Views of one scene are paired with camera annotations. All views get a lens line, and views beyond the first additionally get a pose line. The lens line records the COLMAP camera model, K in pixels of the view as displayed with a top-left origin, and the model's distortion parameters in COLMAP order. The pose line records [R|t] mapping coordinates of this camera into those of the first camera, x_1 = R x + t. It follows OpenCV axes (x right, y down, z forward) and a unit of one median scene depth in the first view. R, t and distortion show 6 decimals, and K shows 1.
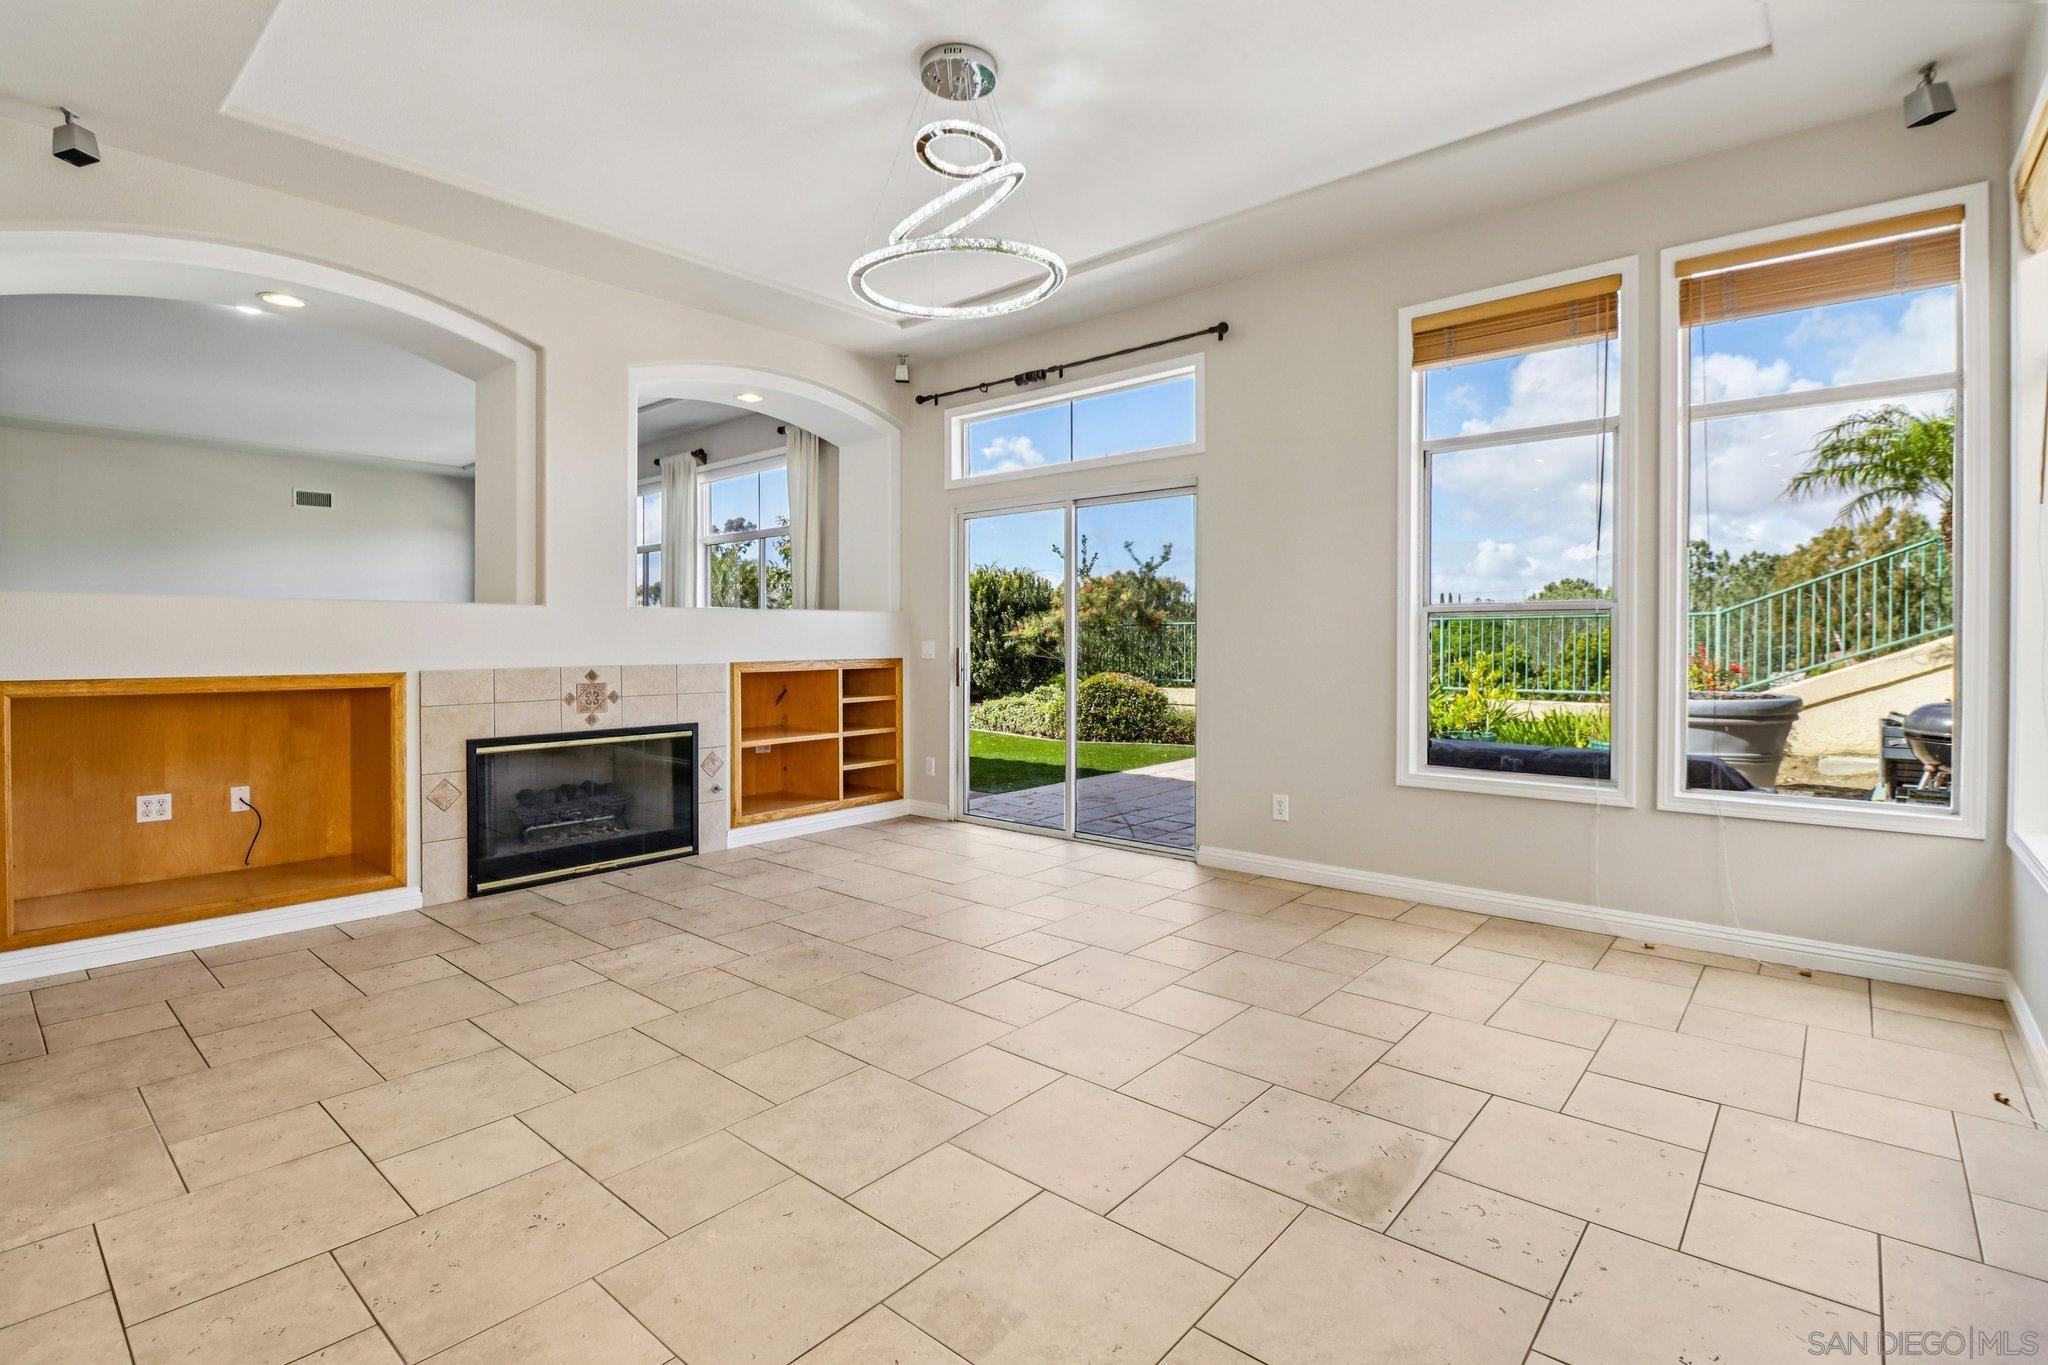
lens RADIAL K [[956.3, 0, 1037.0], [0, 956.3, 643.3], [0, 0, 1]] dist [0.003379, -0.016627]
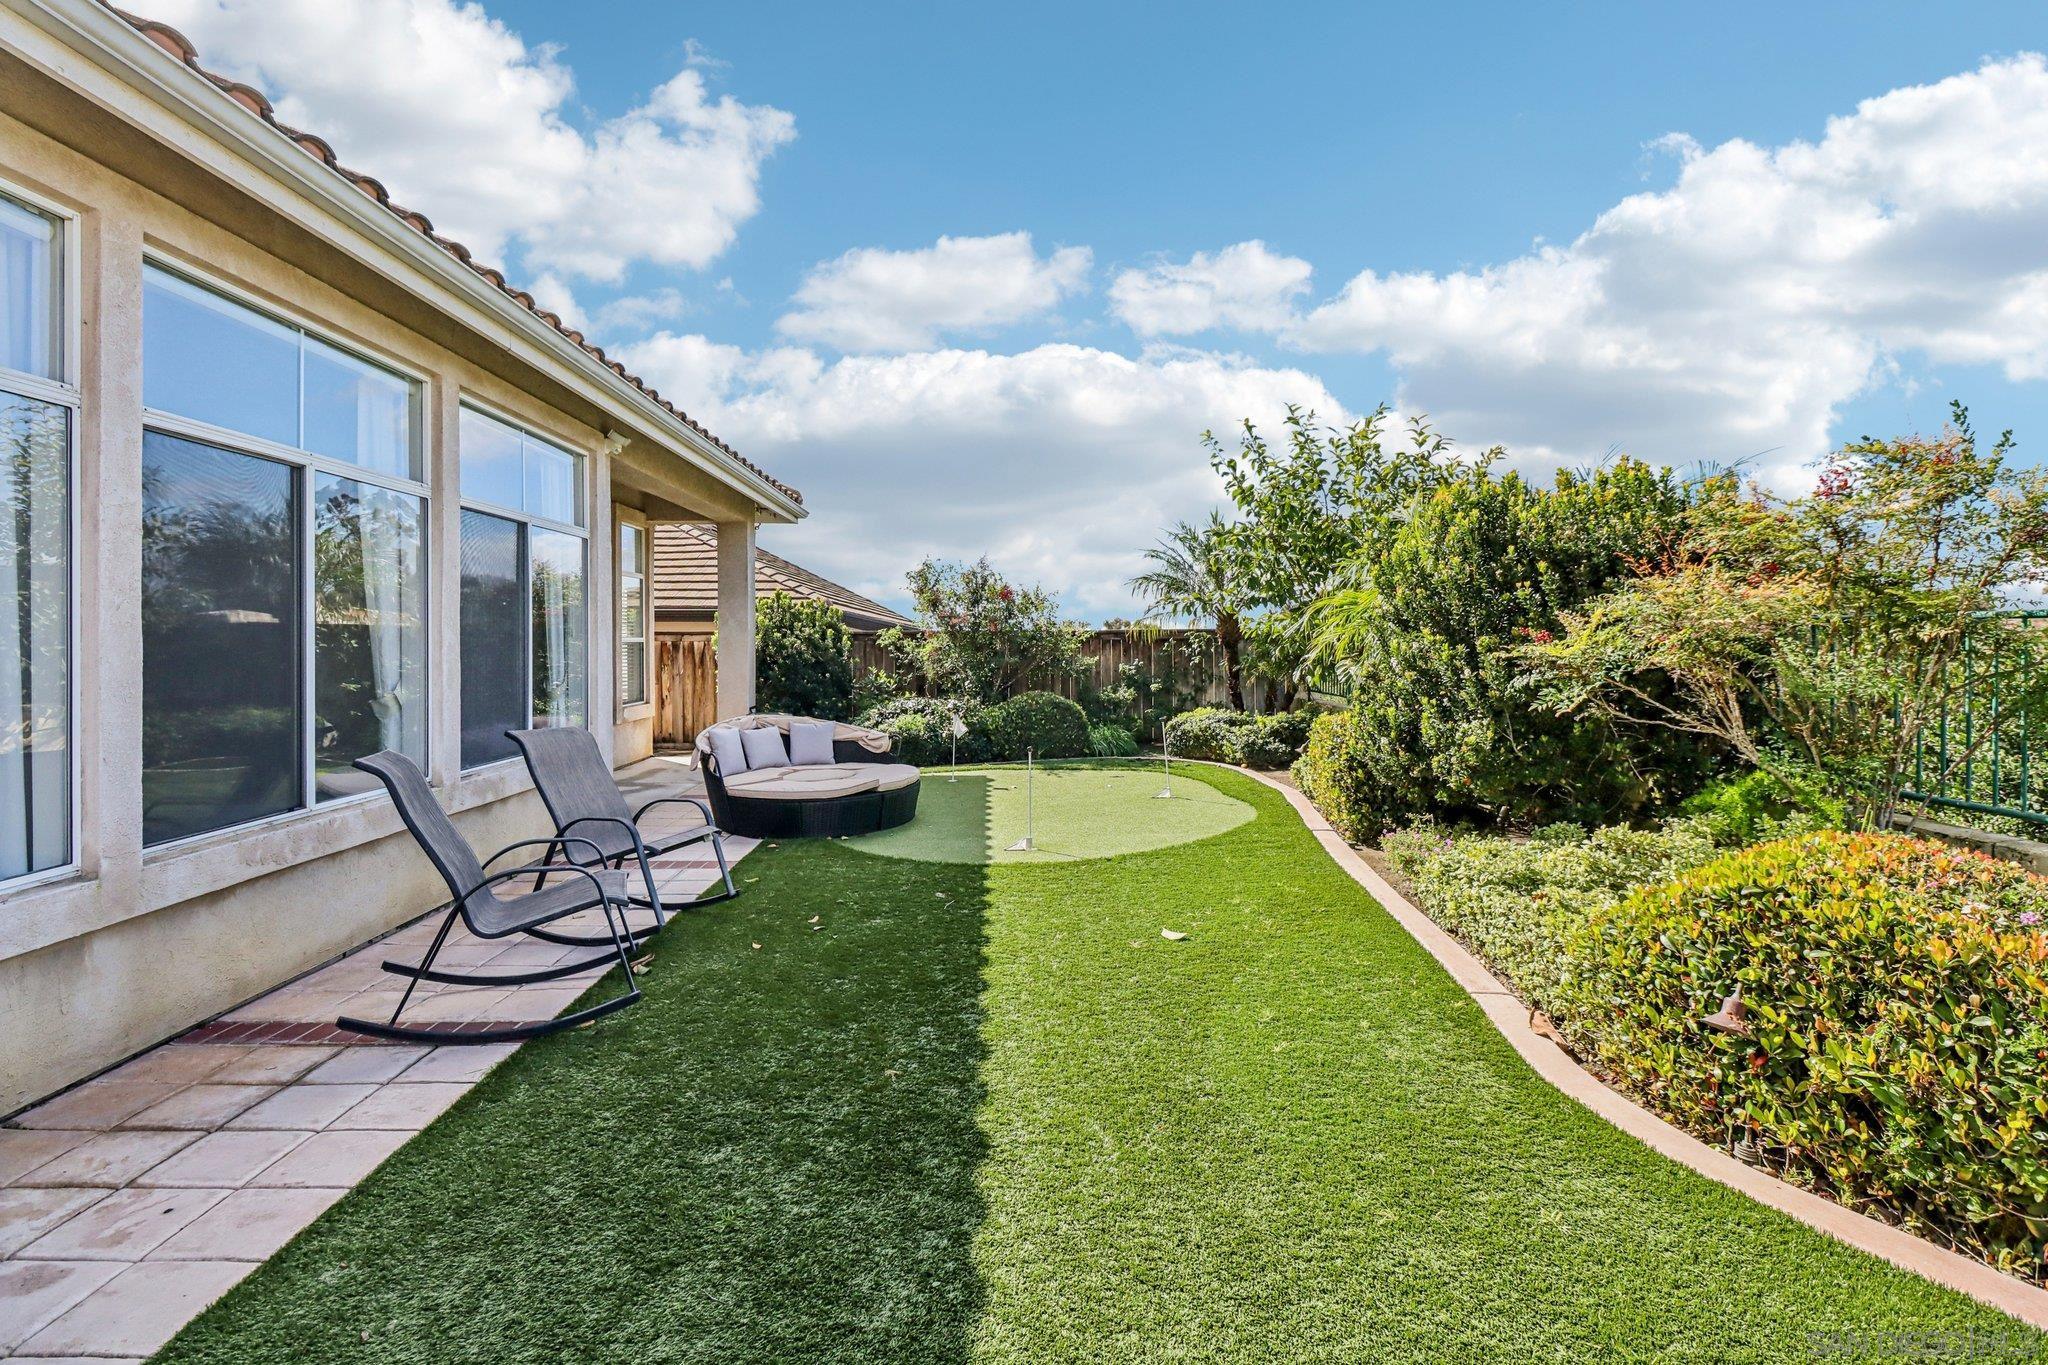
lens RADIAL K [[956.3, 0, 1037.0], [0, 956.3, 643.3], [0, 0, 1]] dist [0.003379, -0.016627]
pose [[0.680005, 0.005133, -0.733190, 0.094973], [-0.005585, 0.999983, 0.001820, -0.010906], [0.733187, 0.002857, 0.680022, 0.648407]]
